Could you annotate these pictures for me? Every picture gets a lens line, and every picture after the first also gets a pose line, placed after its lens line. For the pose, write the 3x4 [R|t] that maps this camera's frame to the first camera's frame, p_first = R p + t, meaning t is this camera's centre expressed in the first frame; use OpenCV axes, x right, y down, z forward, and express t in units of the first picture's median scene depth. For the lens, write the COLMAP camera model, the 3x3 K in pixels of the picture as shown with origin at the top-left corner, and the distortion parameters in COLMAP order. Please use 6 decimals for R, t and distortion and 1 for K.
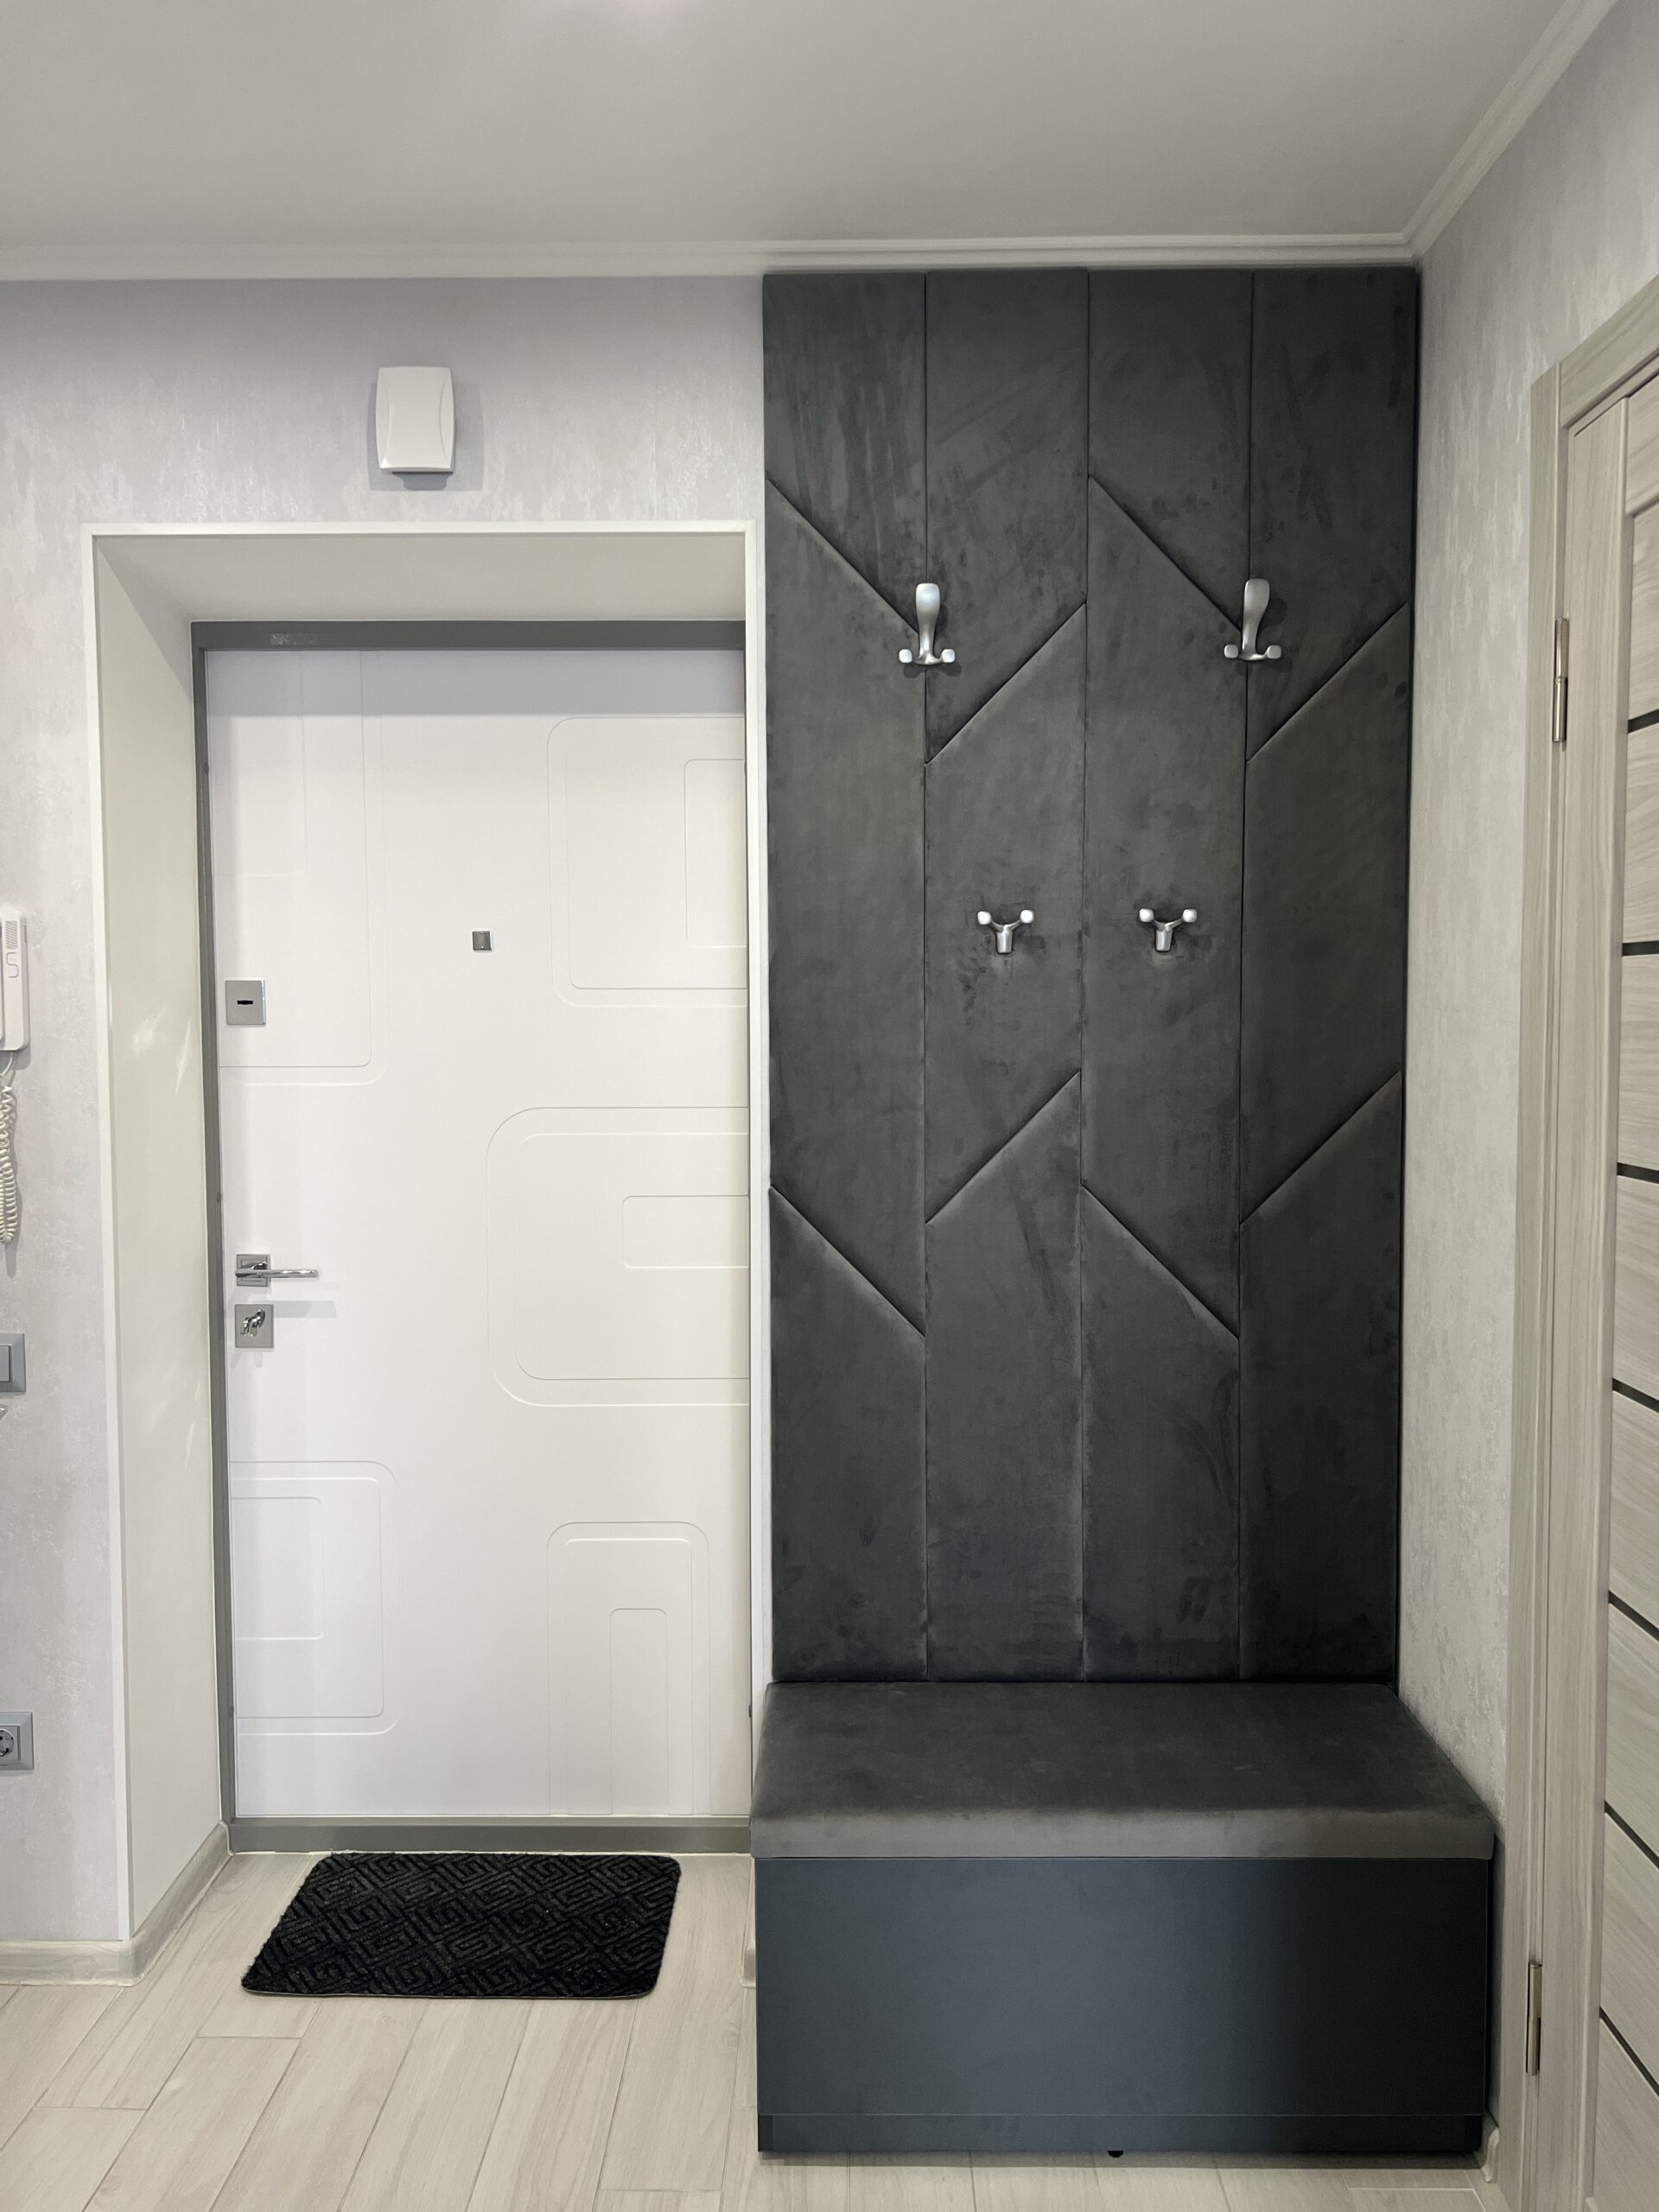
lens RADIAL K [[1666.6, 0, 839.2], [0, 1666.6, 1106.3], [0, 0, 1]] dist [0.055847, -0.069059]
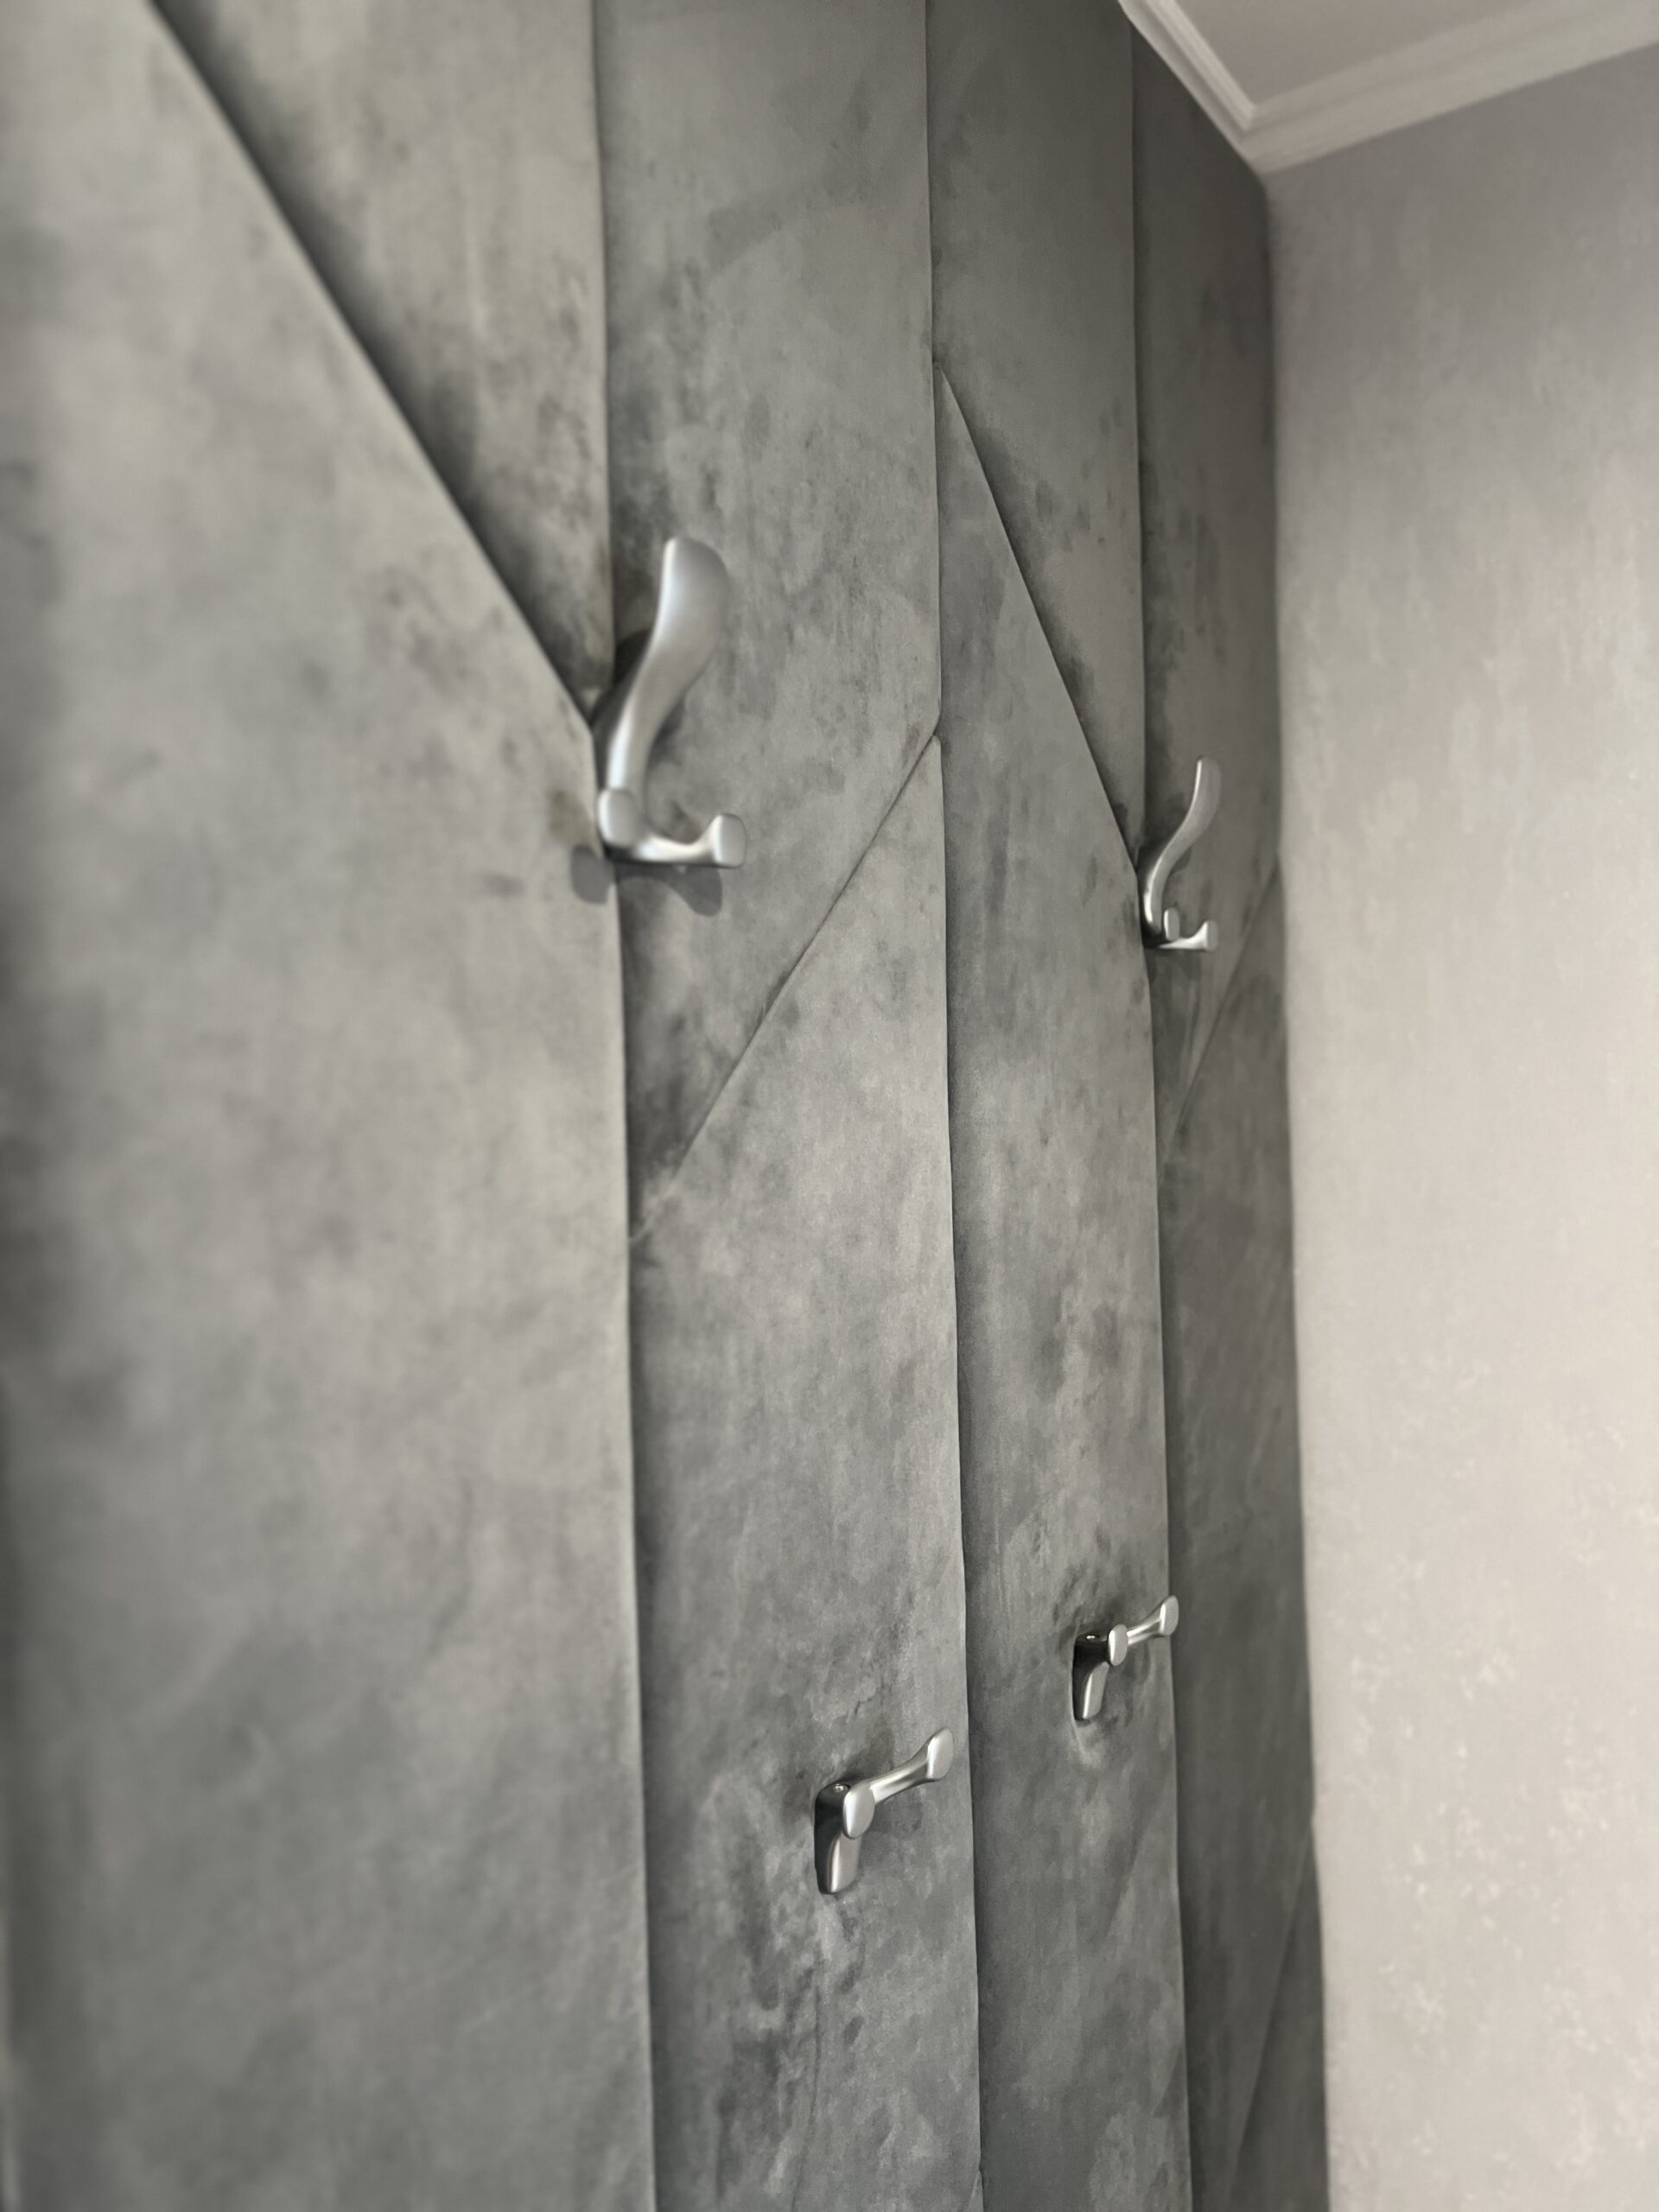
lens RADIAL K [[1666.6, 0, 832.9], [0, 1666.6, 1123.4], [0, 0, 1]] dist [0.055847, -0.069059]
pose [[0.562738, -0.010586, 0.826567, -0.138001], [0.062262, 0.997620, -0.029611, -0.214880], [-0.824287, 0.068127, 0.562058, 0.835789]]
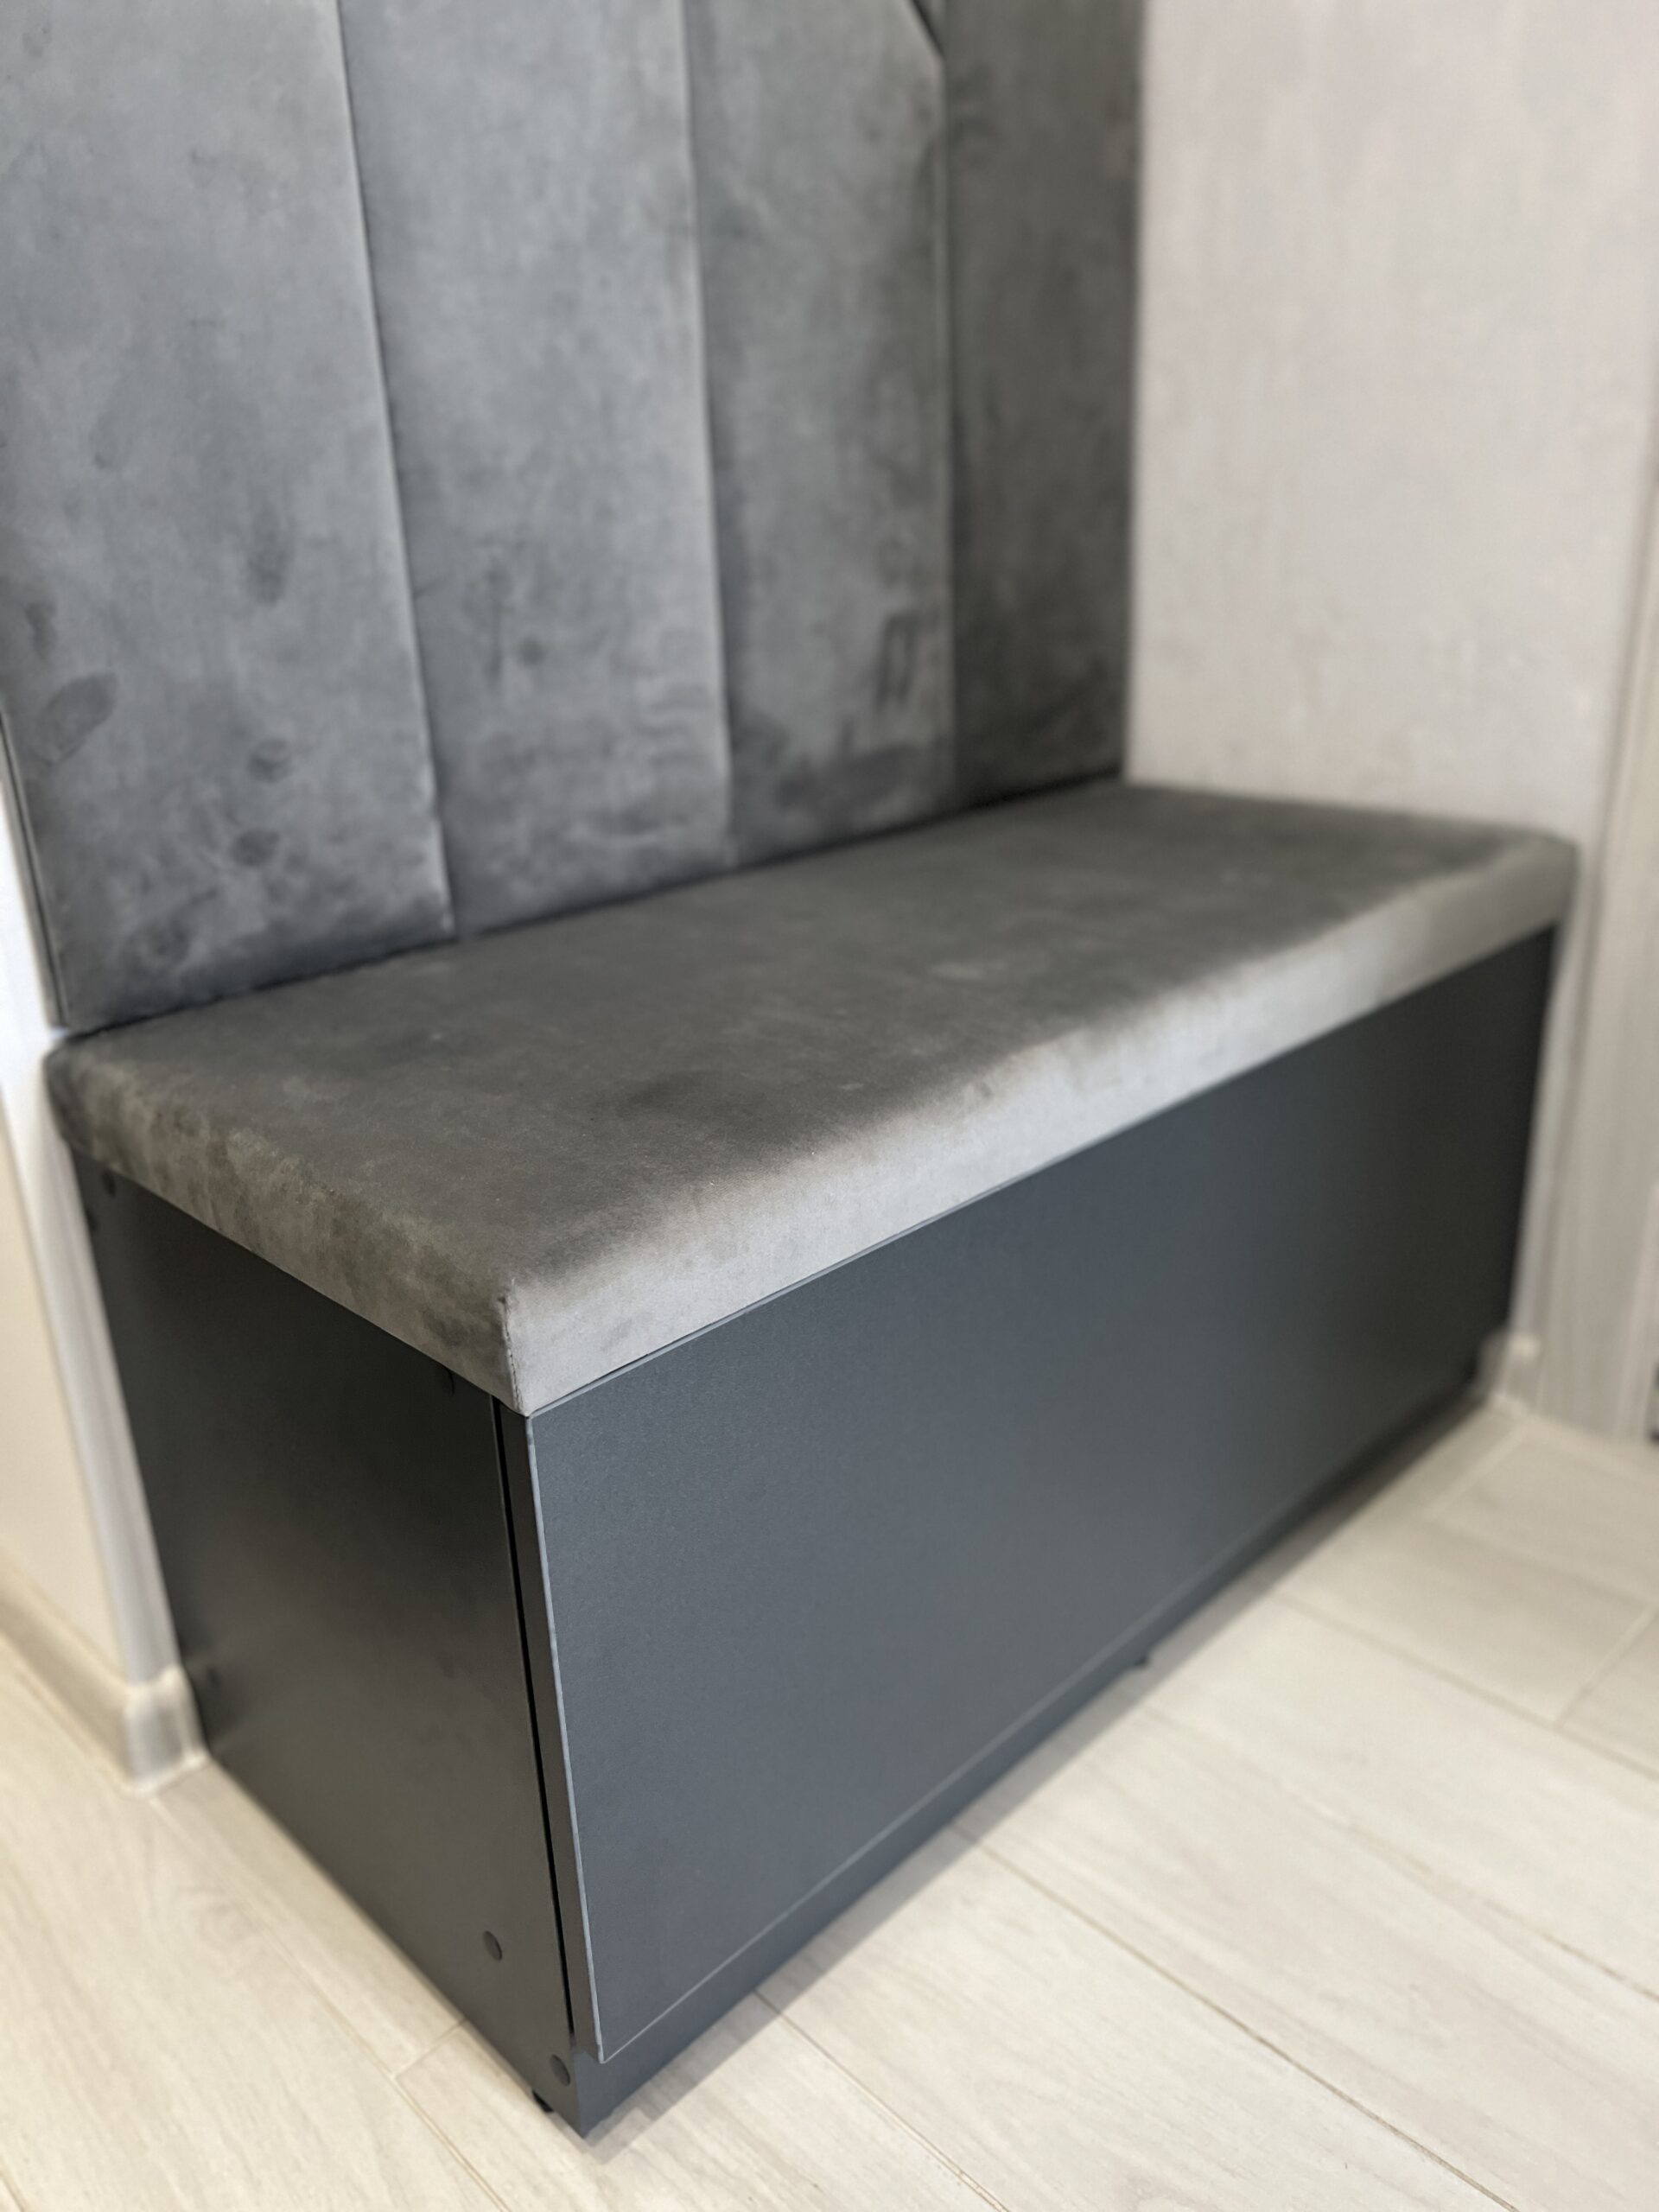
lens RADIAL K [[1666.6, 0, 794.3], [0, 1666.6, 1111.8], [0, 0, 1]] dist [0.055847, -0.069059]
pose [[0.704969, -0.272780, 0.654683, -0.171642], [0.075804, 0.946771, 0.312854, 0.268545], [-0.705175, -0.170925, 0.688122, 0.673586]]
